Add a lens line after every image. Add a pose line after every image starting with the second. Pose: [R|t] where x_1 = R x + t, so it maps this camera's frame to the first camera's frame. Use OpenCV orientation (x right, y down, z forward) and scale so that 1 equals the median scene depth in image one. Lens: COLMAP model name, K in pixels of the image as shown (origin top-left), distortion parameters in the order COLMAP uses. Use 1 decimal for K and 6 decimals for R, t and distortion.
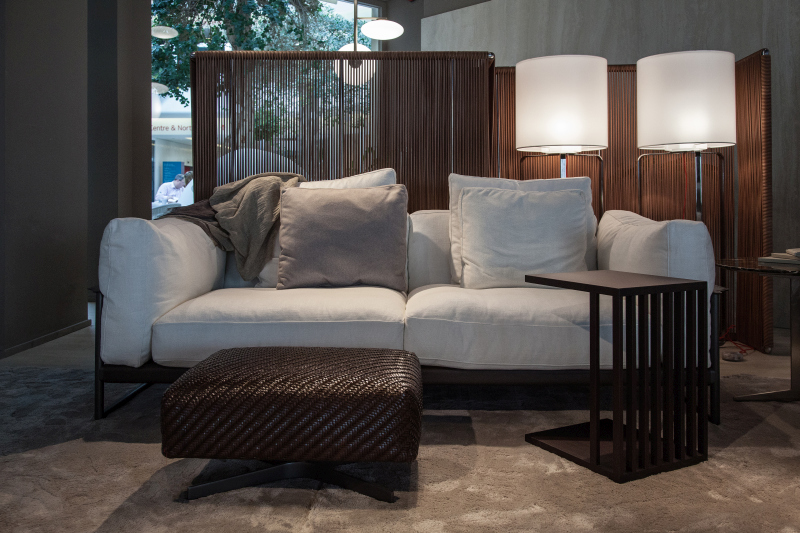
lens RADIAL K [[709.6, 0, 399.3], [0, 709.6, 232.8], [0, 0, 1]] dist [0.006366, -0.001822]
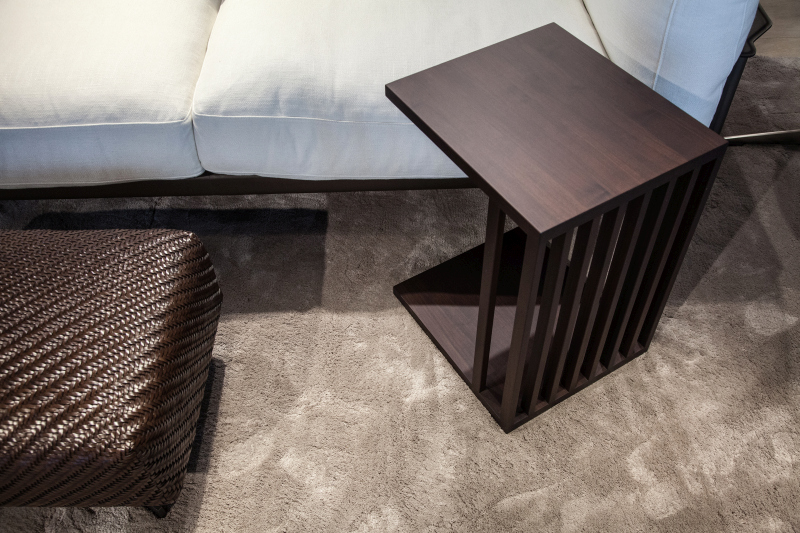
lens RADIAL K [[709.6, 0, 399.3], [0, 709.6, 232.8], [0, 0, 1]] dist [0.006366, -0.001822]
pose [[0.998795, -0.046605, 0.015360, 0.188132], [0.021448, 0.696158, 0.717569, -0.253106], [-0.044135, -0.716375, 0.696319, 0.609773]]
